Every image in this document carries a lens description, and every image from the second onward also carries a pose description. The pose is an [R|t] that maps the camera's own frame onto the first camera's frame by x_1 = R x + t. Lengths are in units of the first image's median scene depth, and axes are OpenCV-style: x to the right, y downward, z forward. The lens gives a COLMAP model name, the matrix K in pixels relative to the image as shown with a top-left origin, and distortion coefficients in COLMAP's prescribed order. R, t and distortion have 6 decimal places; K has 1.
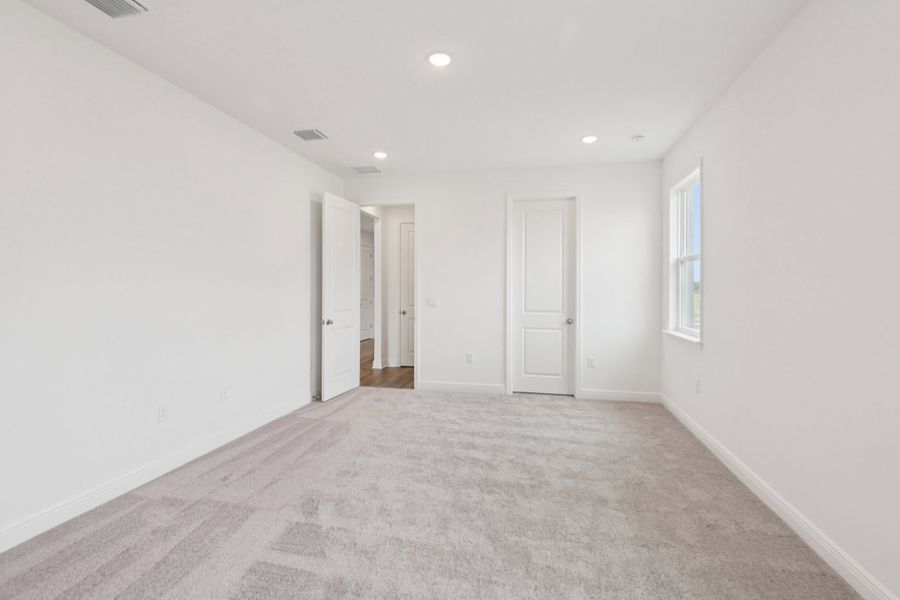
lens RADIAL K [[418.4, 0, 450.0], [0, 418.4, 290.0], [0, 0, 1]] dist [0.024163, -0.012348]
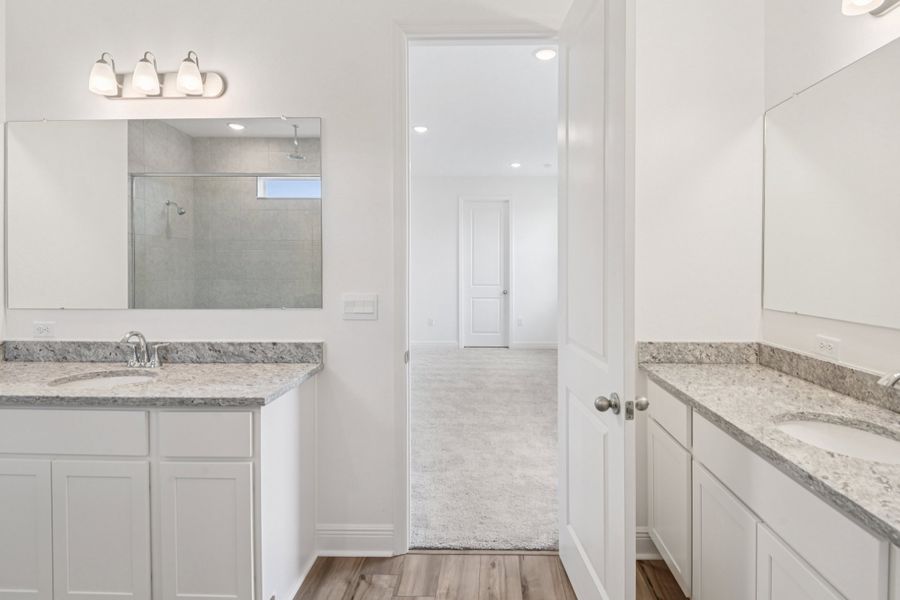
lens RADIAL K [[447.5, 0, 453.4], [0, 447.5, 265.3], [0, 0, 1]] dist [-0.001956, -0.000889]
pose [[0.990938, -0.004328, 0.134247, -0.086157], [0.004725, 0.999985, -0.002636, -0.011209], [-0.134234, 0.003246, 0.990944, -0.477802]]
